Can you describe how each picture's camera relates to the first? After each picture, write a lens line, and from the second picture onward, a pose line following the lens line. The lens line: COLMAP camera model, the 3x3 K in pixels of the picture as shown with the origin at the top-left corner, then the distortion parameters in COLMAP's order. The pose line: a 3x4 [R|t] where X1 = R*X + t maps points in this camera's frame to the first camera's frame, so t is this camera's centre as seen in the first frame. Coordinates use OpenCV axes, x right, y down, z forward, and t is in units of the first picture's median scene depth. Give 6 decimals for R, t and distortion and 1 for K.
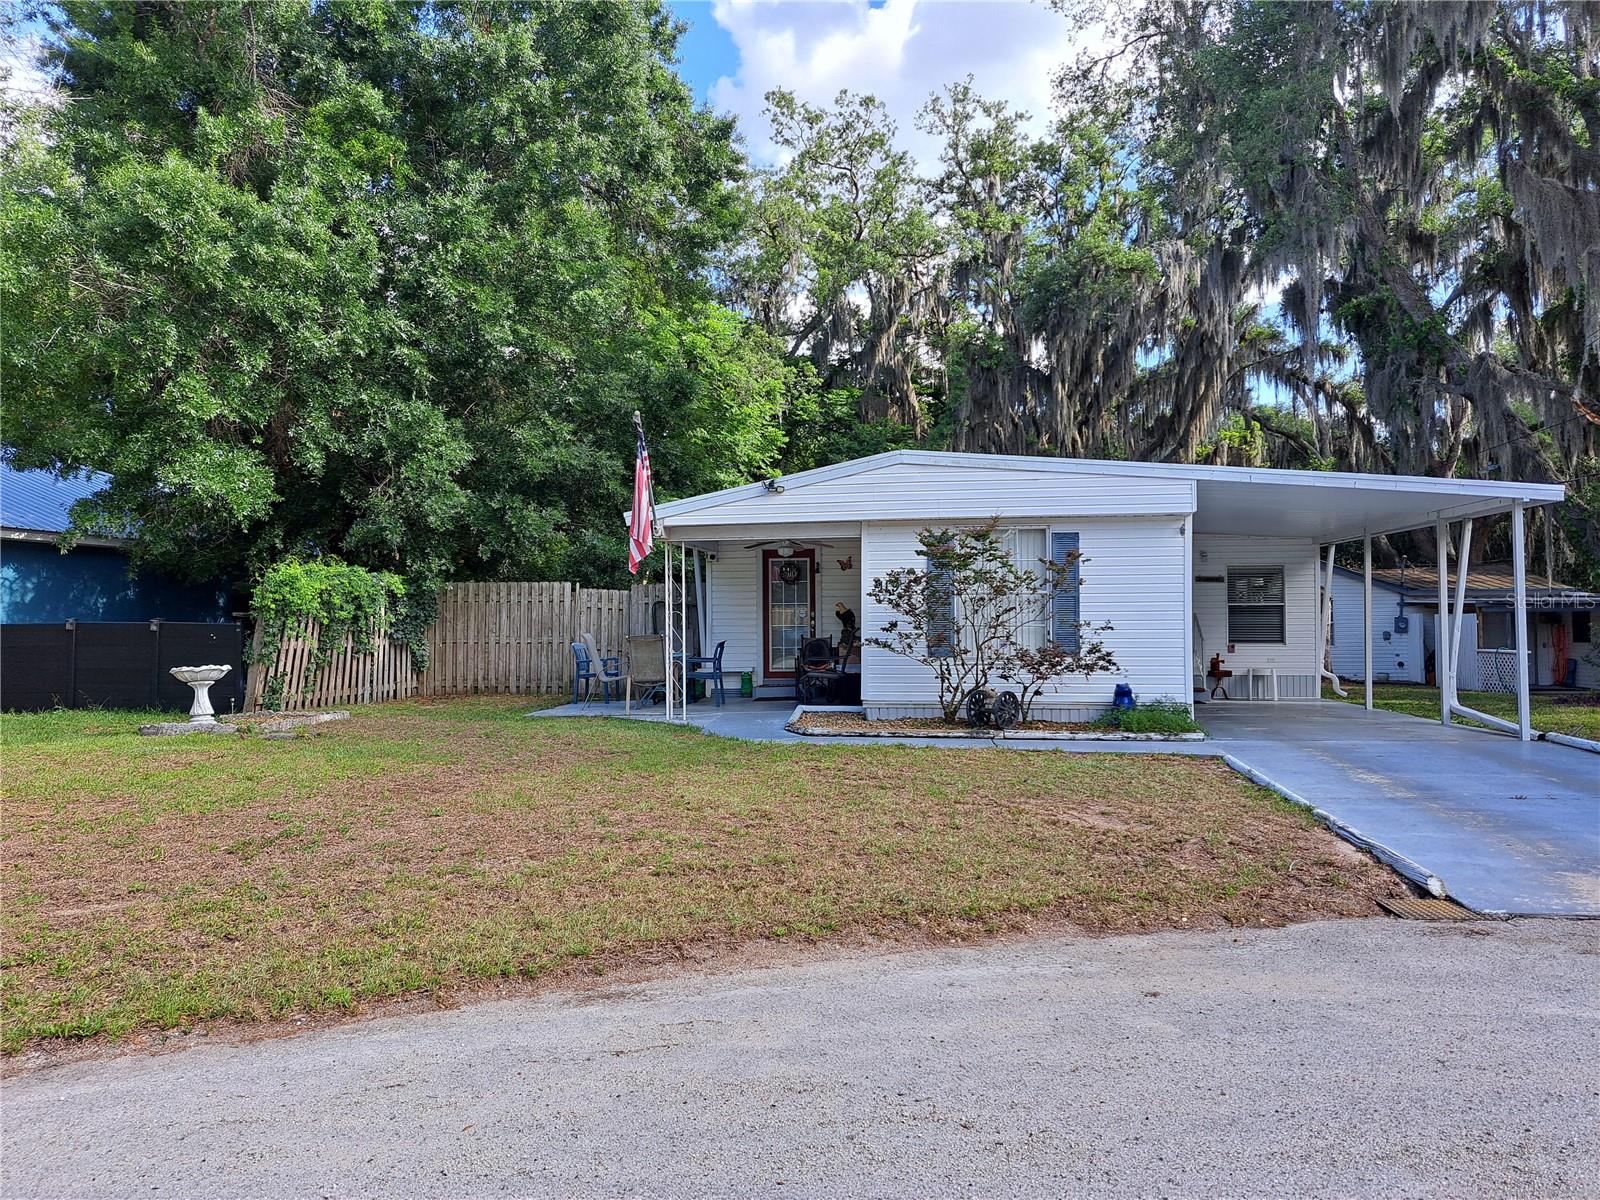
lens RADIAL K [[1152.1, 0, 806.4], [0, 1152.1, 589.2], [0, 0, 1]] dist [0.062931, -0.011740]
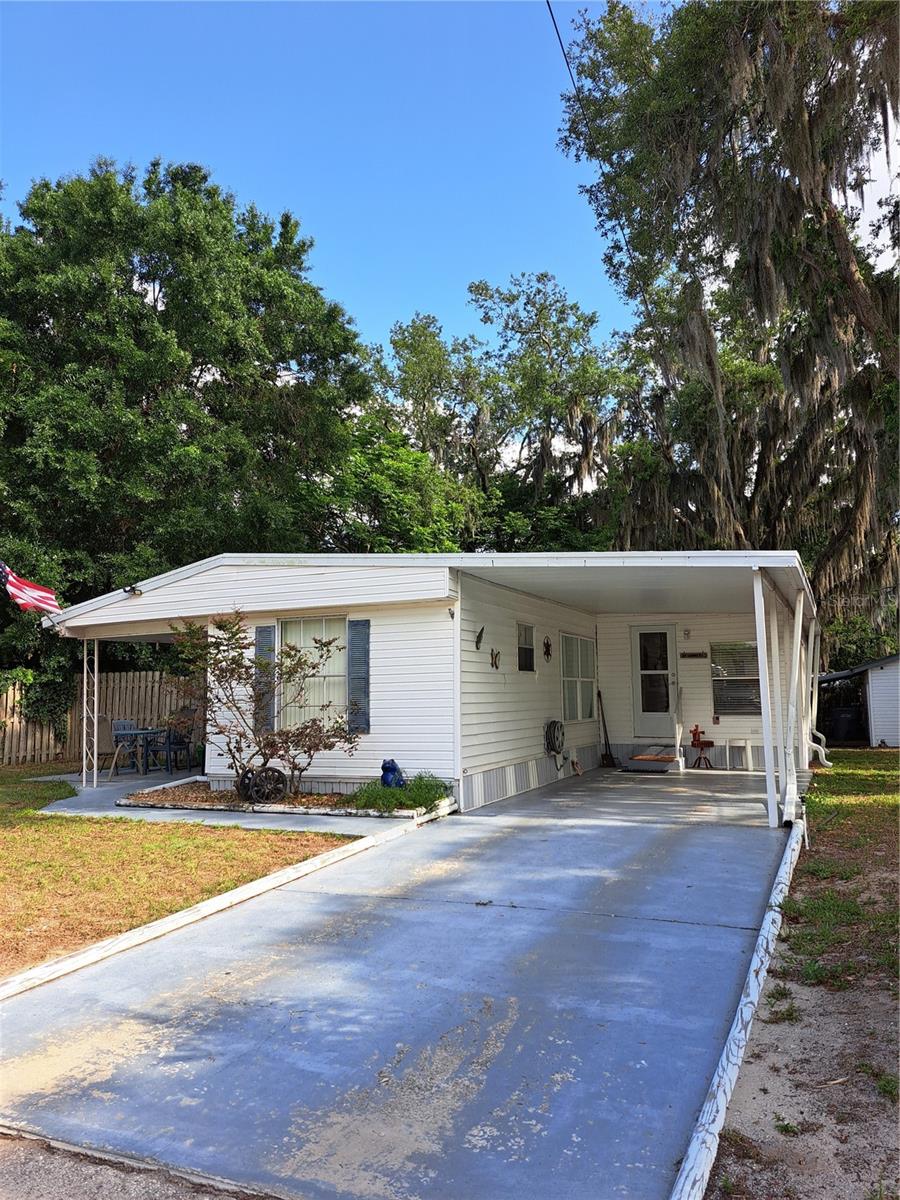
lens RADIAL K [[864.1, 0, 448.8], [0, 864.1, 609.4], [0, 0, 1]] dist [0.062931, -0.011740]
pose [[0.951030, -0.042827, -0.306117, 0.419583], [0.022427, 0.997305, -0.069853, 0.000169], [0.308283, 0.059567, 0.949428, 0.182899]]
